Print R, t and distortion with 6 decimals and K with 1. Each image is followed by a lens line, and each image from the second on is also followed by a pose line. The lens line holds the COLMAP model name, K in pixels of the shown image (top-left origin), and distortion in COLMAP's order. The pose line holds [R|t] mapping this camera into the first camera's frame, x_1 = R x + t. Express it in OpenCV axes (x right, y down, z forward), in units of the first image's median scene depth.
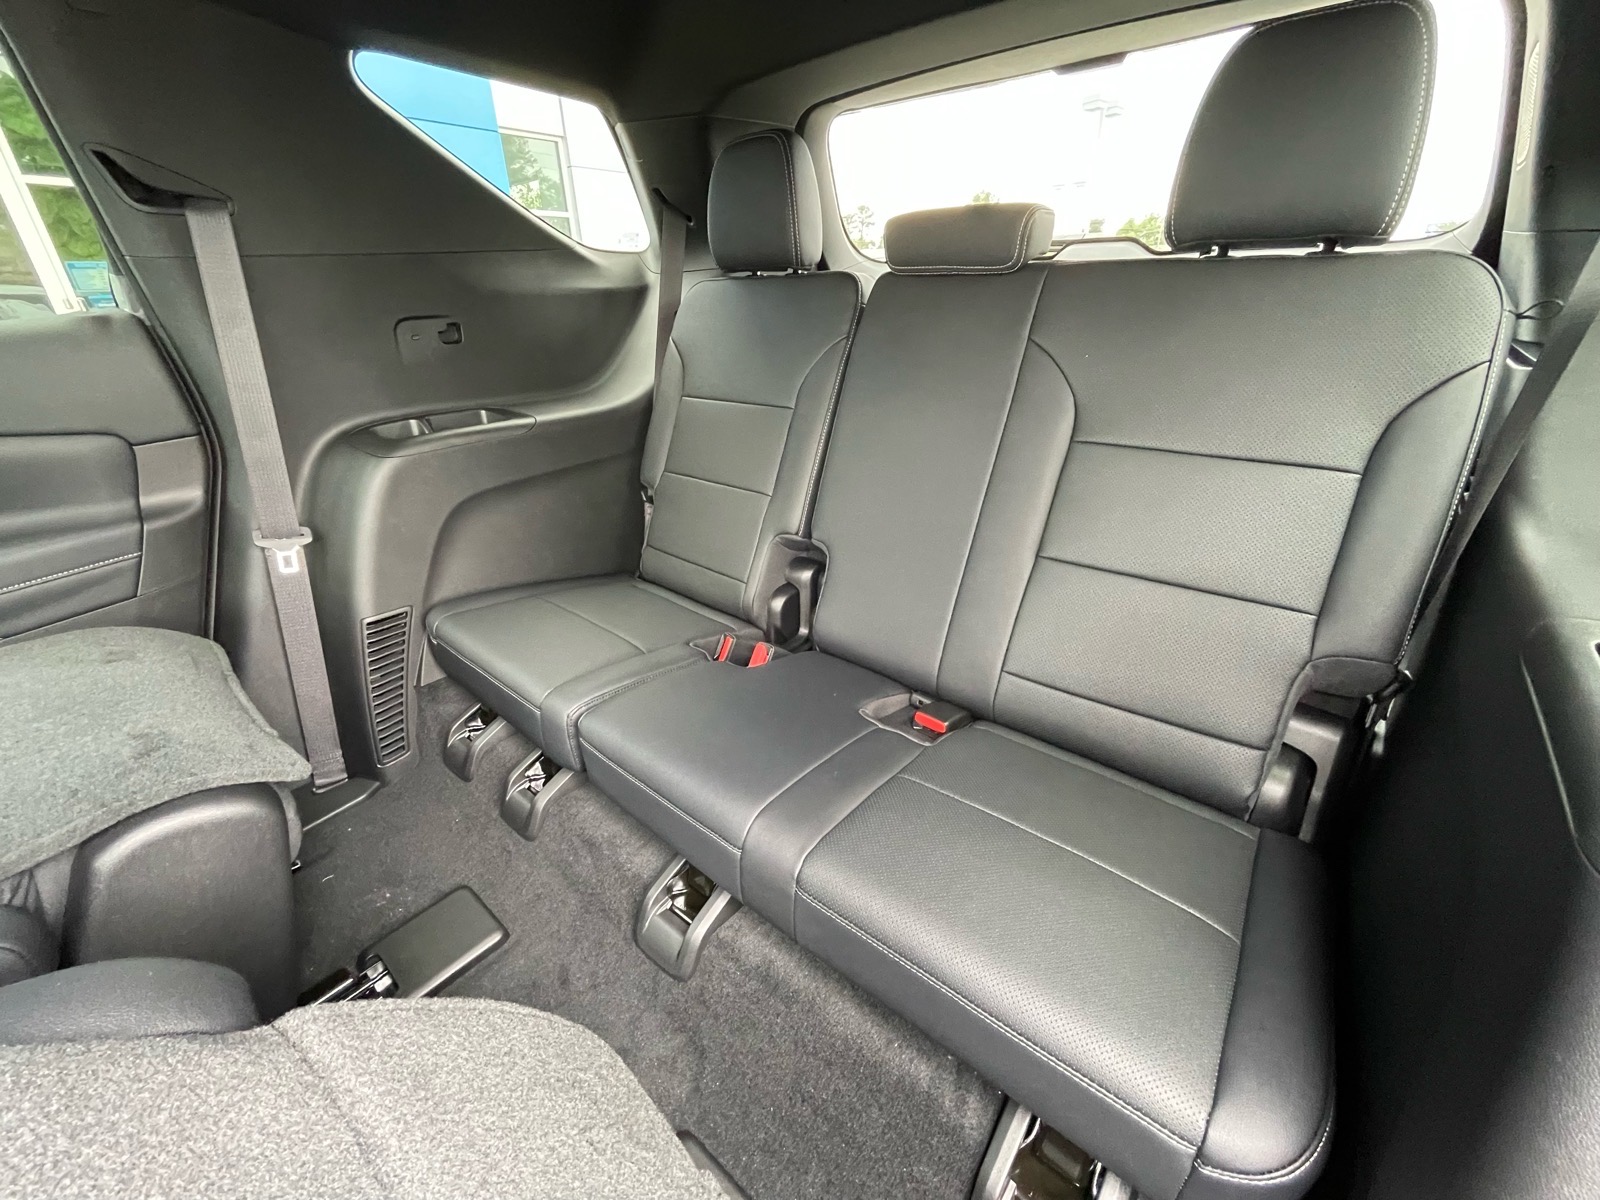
lens RADIAL K [[642.3, 0, 800.0], [0, 642.3, 600.0], [0, 0, 1]] dist [-0.001404, -0.003803]
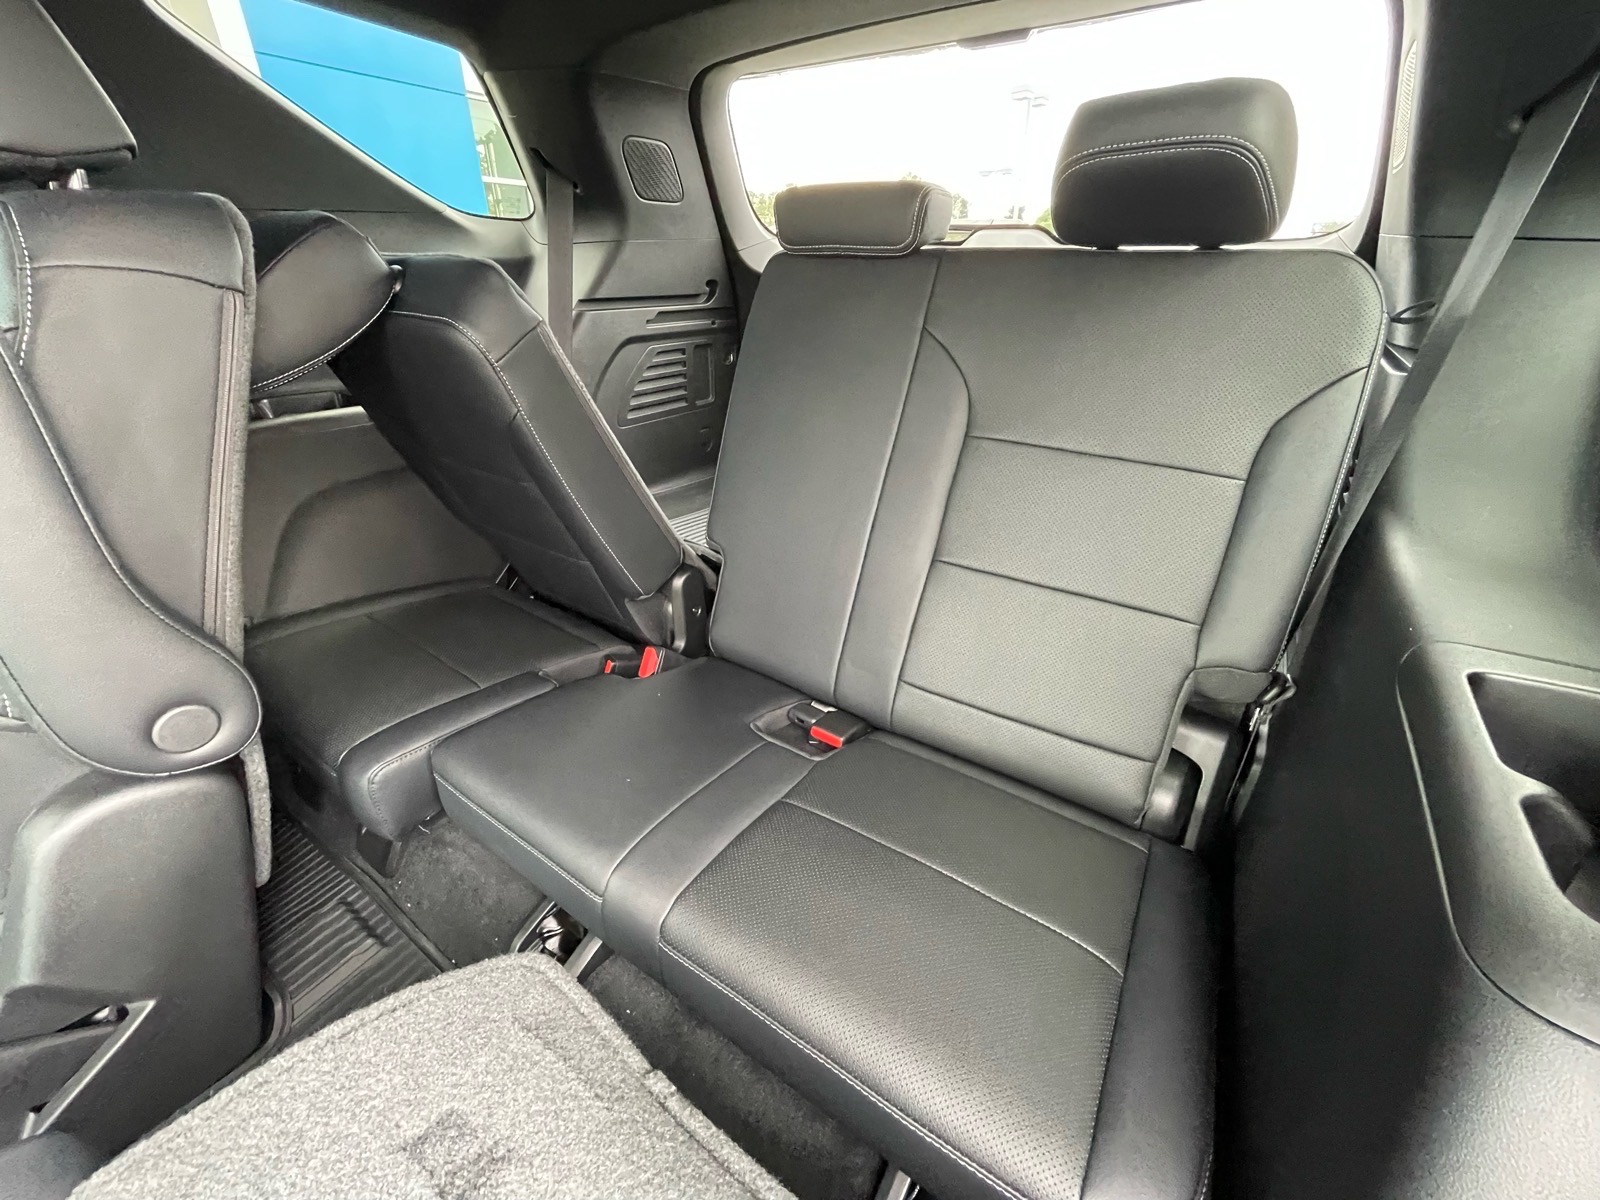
lens RADIAL K [[642.3, 0, 800.0], [0, 642.3, 600.0], [0, 0, 1]] dist [-0.001404, -0.003803]
pose [[0.994852, -0.016140, 0.100048, 0.087312], [0.013379, 0.999512, 0.028212, -0.042728], [-0.100455, -0.026728, 0.994583, 0.078747]]
